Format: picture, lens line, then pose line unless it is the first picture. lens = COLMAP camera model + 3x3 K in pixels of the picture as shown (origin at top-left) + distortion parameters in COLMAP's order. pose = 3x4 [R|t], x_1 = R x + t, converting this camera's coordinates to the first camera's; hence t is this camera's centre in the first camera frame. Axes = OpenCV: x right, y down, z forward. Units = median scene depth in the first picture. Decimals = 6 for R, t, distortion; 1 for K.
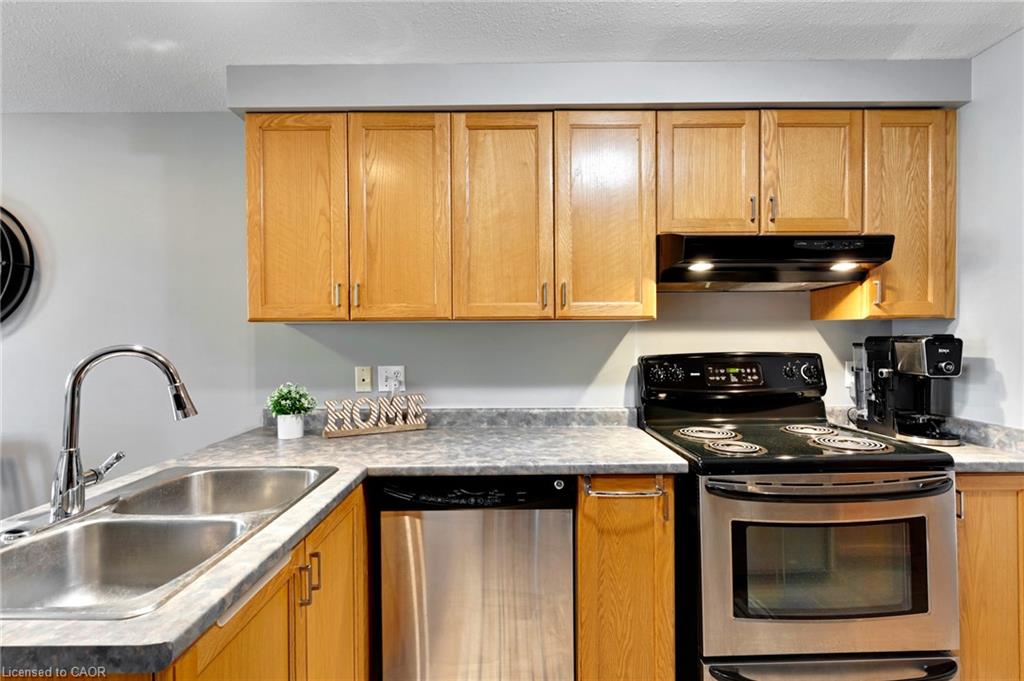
lens RADIAL K [[487.4, 0, 511.5], [0, 487.4, 338.7], [0, 0, 1]] dist [0.002880, 0.001314]
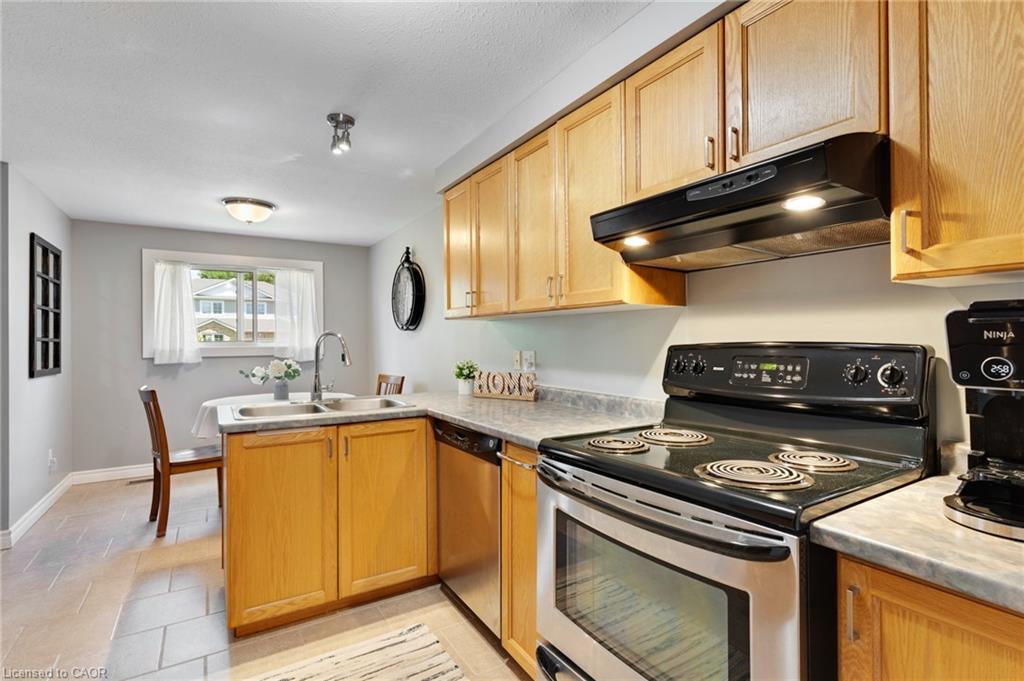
lens RADIAL K [[487.4, 0, 515.5], [0, 487.4, 340.4], [0, 0, 1]] dist [0.002880, 0.001314]
pose [[0.533668, 0.004392, -0.845683, 0.877247], [-0.005198, 0.999985, 0.001913, 0.026713], [0.845678, 0.003375, 0.533683, 0.294173]]
